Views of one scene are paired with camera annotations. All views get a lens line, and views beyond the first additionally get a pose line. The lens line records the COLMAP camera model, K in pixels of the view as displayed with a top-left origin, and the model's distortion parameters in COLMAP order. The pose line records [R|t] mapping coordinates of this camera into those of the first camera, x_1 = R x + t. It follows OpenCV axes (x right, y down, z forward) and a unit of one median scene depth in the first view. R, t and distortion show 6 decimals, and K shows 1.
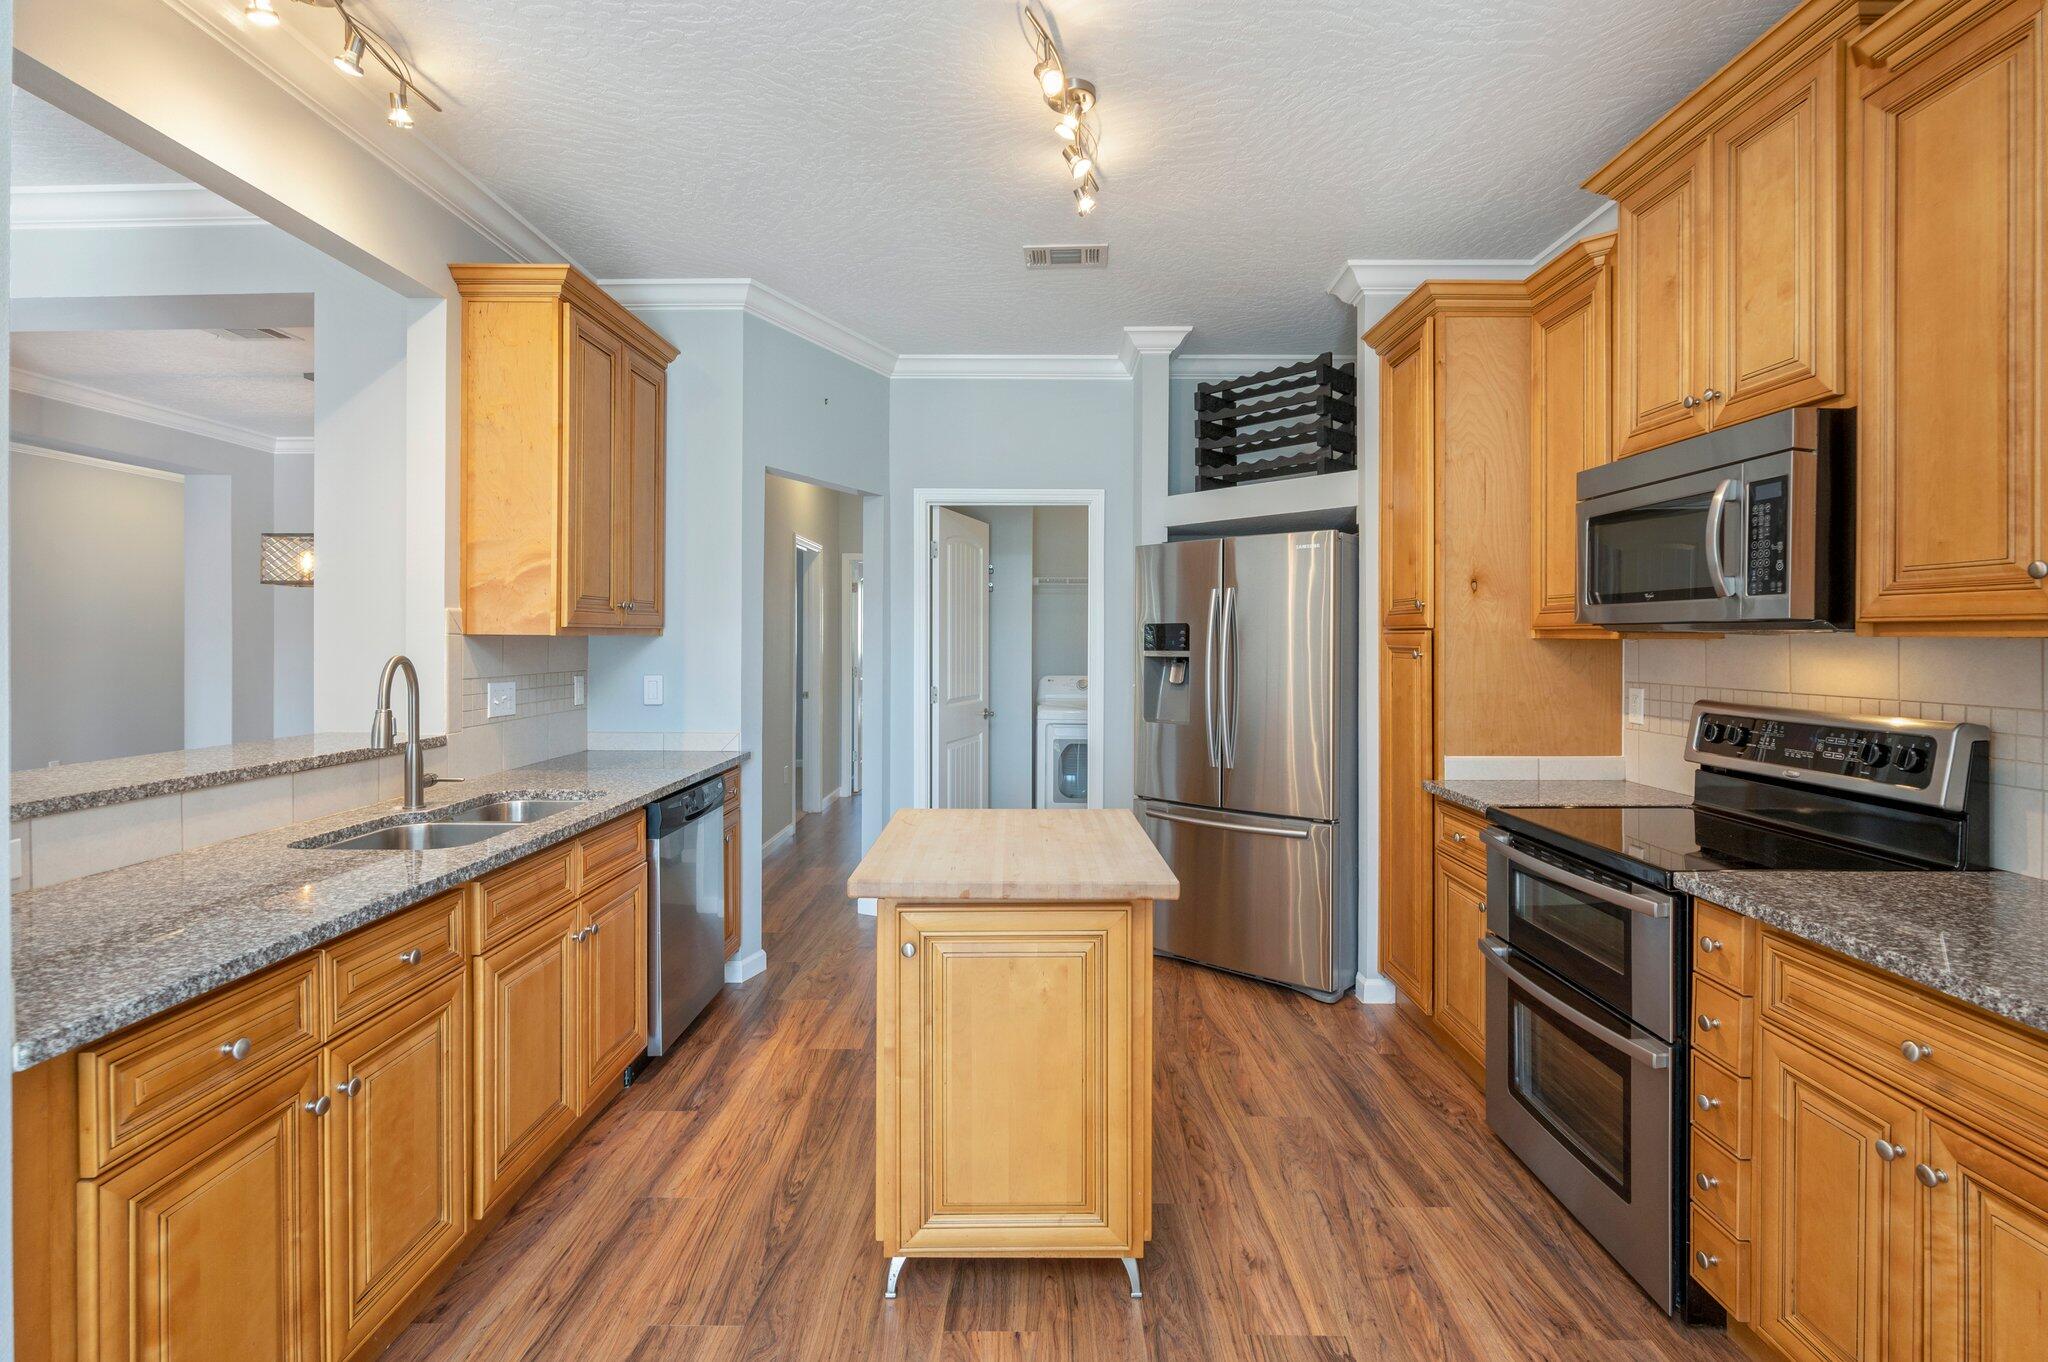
lens RADIAL K [[954.2, 0, 1030.5], [0, 954.2, 638.5], [0, 0, 1]] dist [-0.003623, -0.000620]
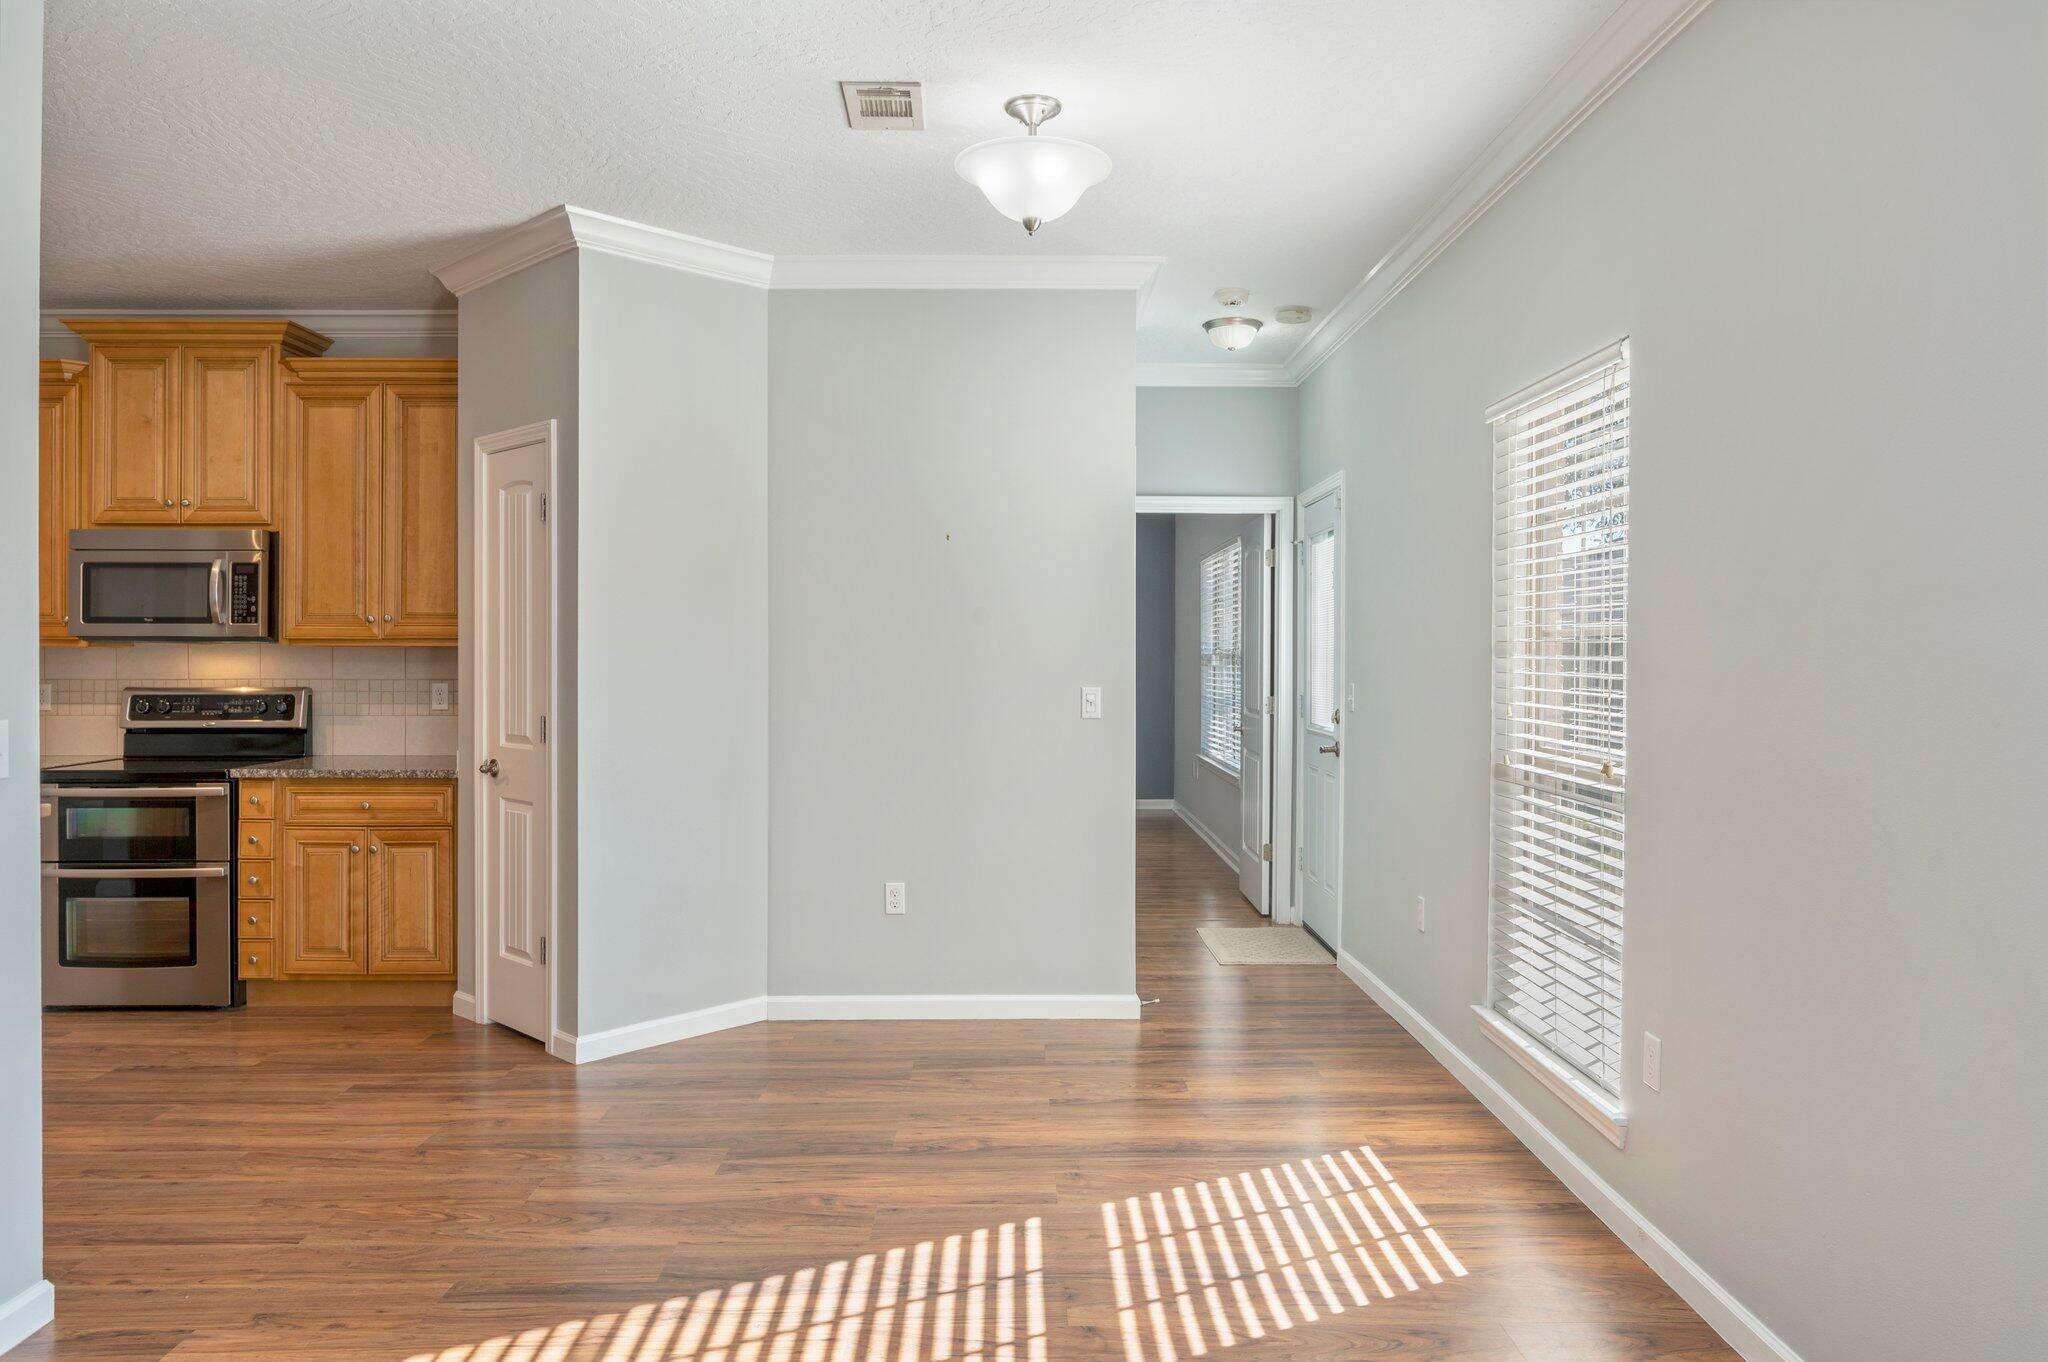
lens RADIAL K [[1390.0, 0, 1023.0], [0, 1390.0, 651.1], [0, 0, 1]] dist [-0.020438, 0.007764]
pose [[-0.008412, -0.003472, 0.999959, -1.712510], [-0.000695, 0.999994, 0.003466, -0.000931], [-0.999964, -0.000666, -0.008414, -0.457555]]
